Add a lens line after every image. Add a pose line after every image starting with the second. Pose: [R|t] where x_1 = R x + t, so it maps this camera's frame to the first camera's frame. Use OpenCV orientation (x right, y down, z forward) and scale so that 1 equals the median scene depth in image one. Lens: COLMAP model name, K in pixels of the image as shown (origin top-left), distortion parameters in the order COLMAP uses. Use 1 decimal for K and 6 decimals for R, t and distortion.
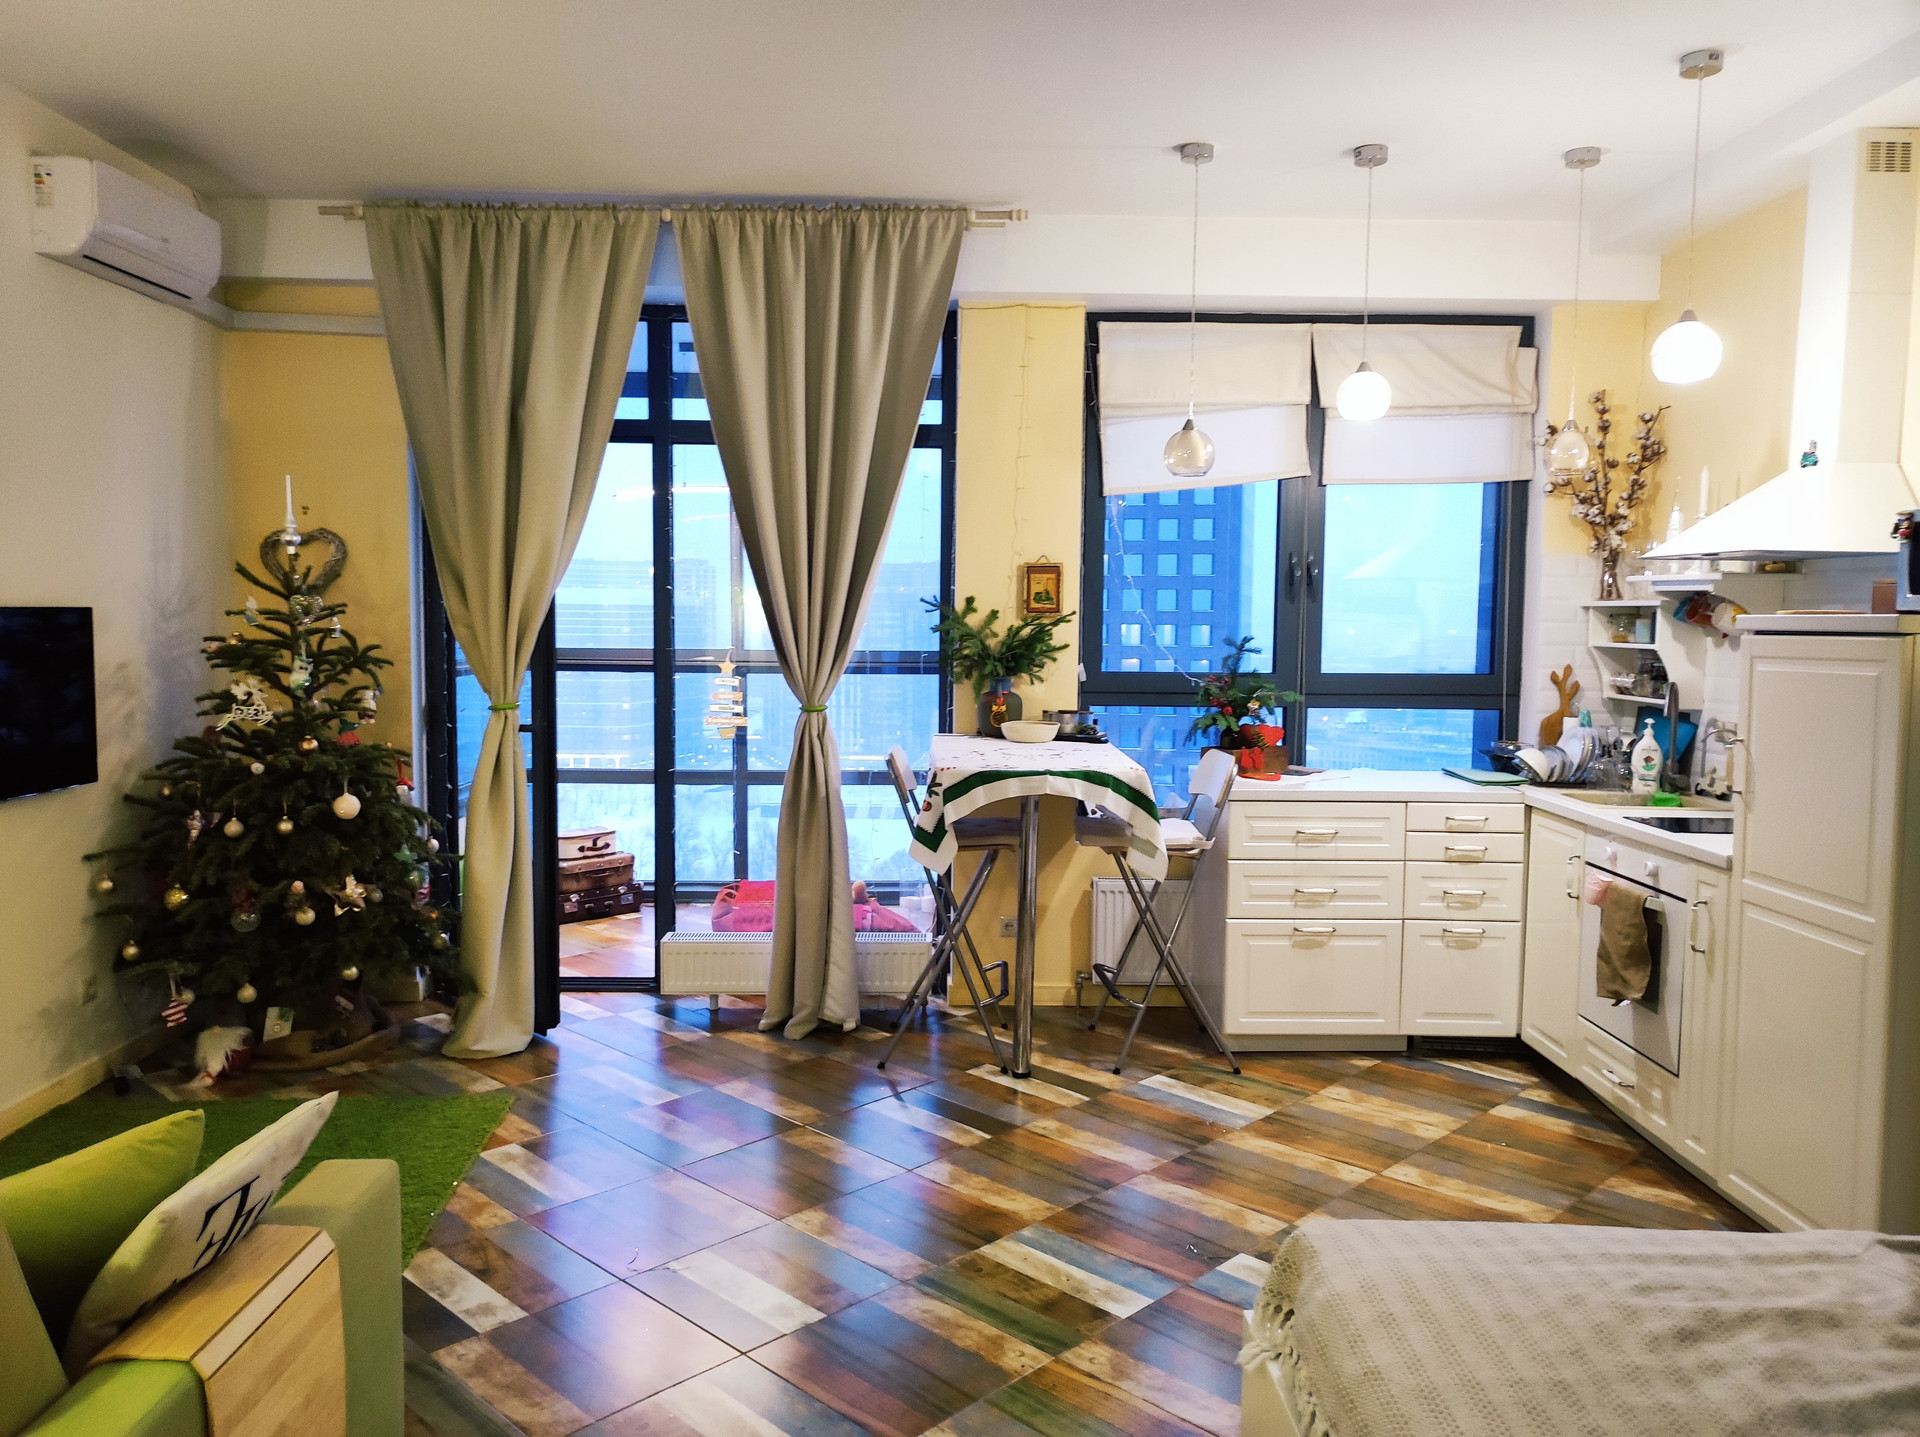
lens RADIAL K [[1417.1, 0, 958.7], [0, 1417.1, 704.6], [0, 0, 1]] dist [0.030116, -0.021832]
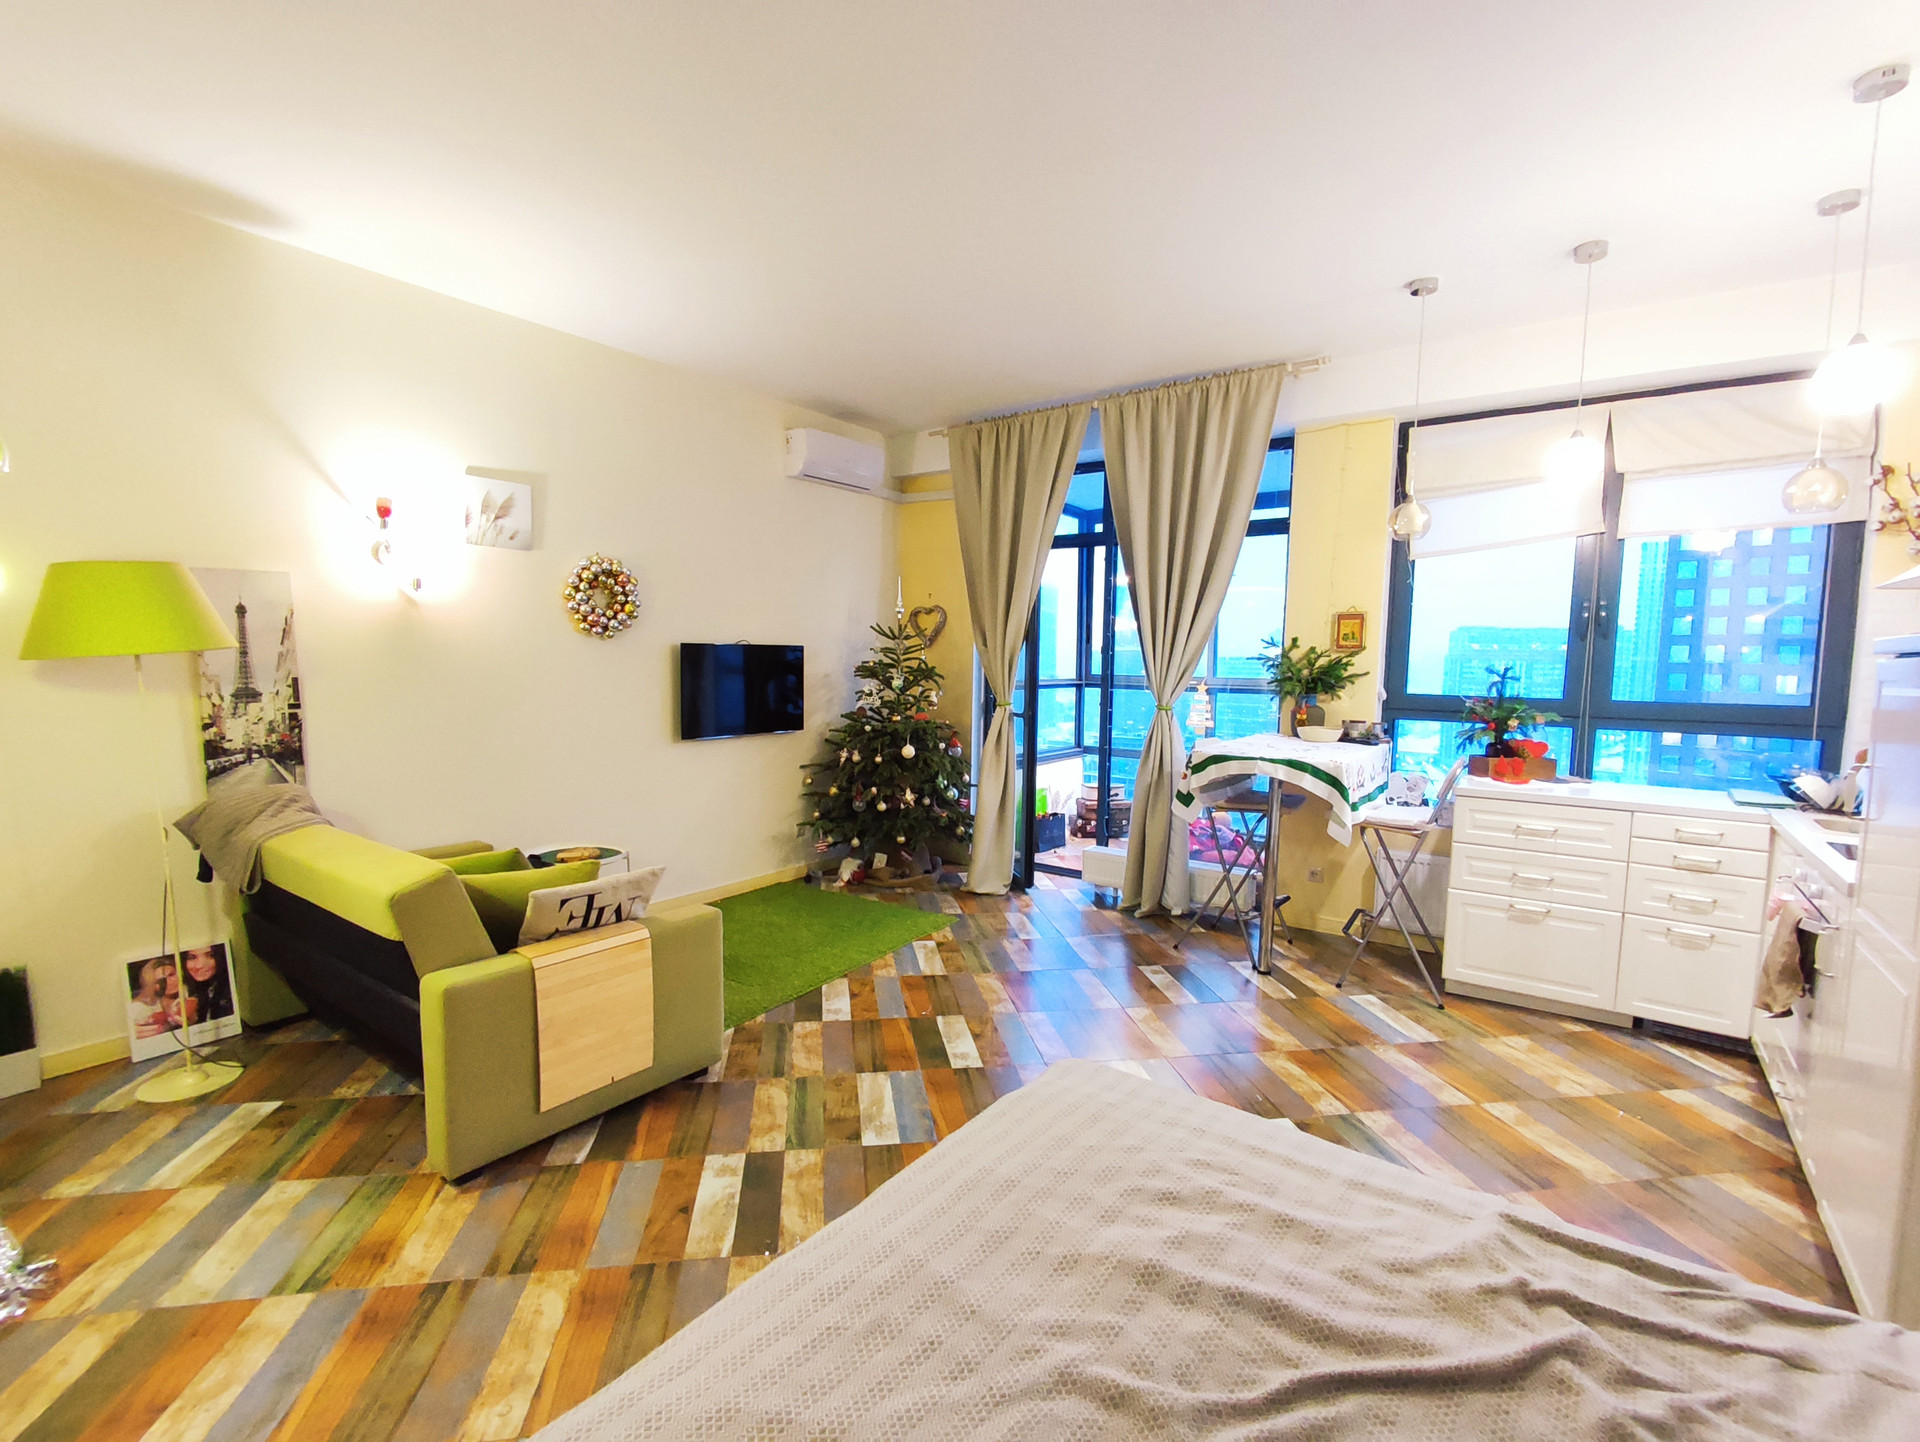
lens RADIAL K [[878.2, 0, 951.7], [0, 878.2, 732.3], [0, 0, 1]] dist [-0.001014, -0.001751]
pose [[0.795687, 0.054066, -0.603290, 0.302699], [-0.046306, 0.998523, 0.028413, 0.010246], [0.603935, 0.005329, 0.797016, 0.106752]]
